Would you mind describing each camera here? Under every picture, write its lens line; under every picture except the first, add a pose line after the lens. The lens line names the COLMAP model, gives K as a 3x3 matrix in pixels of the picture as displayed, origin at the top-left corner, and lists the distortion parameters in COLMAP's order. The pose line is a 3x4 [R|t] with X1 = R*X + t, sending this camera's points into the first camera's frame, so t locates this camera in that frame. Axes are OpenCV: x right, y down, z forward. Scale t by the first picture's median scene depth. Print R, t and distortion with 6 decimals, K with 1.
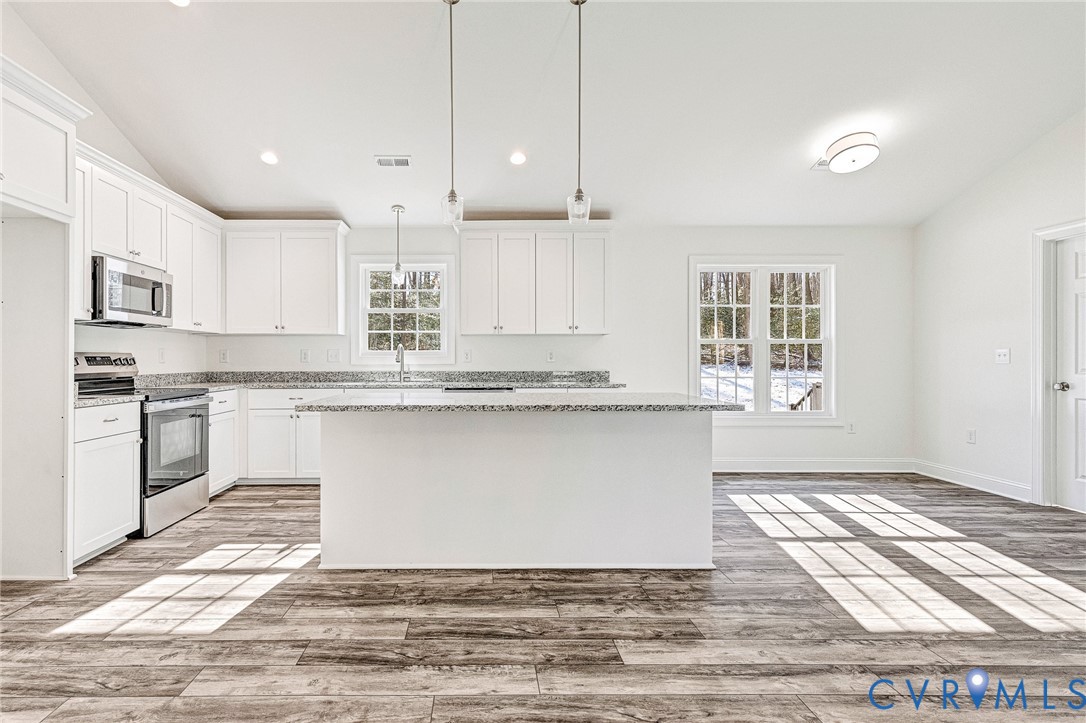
lens RADIAL K [[542.6, 0, 526.4], [0, 542.6, 359.7], [0, 0, 1]] dist [0.006898, 0.000630]
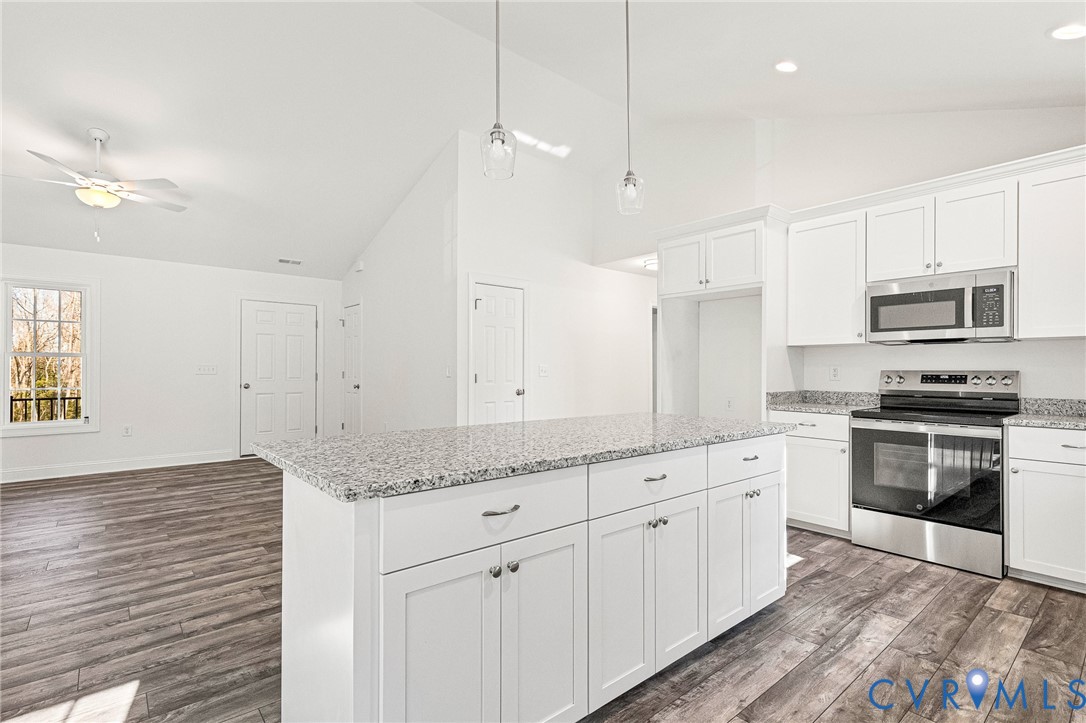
lens RADIAL K [[524.4, 0, 533.6], [0, 524.4, 366.0], [0, 0, 1]] dist [0.001450, -0.000007]
pose [[-0.825133, -0.005666, -0.564910, 0.345349], [-0.004228, 0.999984, -0.003854, -0.013974], [0.564923, -0.000791, -0.825143, 1.270220]]
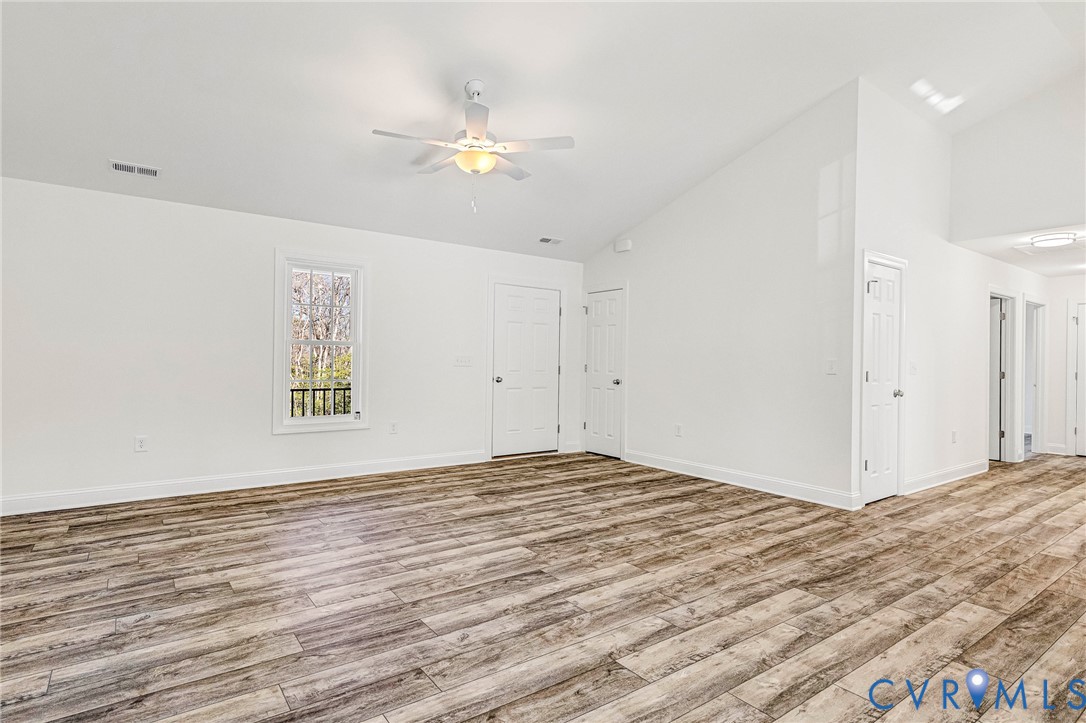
lens RADIAL K [[542.6, 0, 526.4], [0, 542.6, 359.7], [0, 0, 1]] dist [0.006898, 0.000630]
pose [[-0.857030, -0.013905, -0.515079, 0.935267], [-0.017030, 0.999854, 0.001344, -0.012766], [0.514986, 0.009924, -0.857141, 0.699860]]
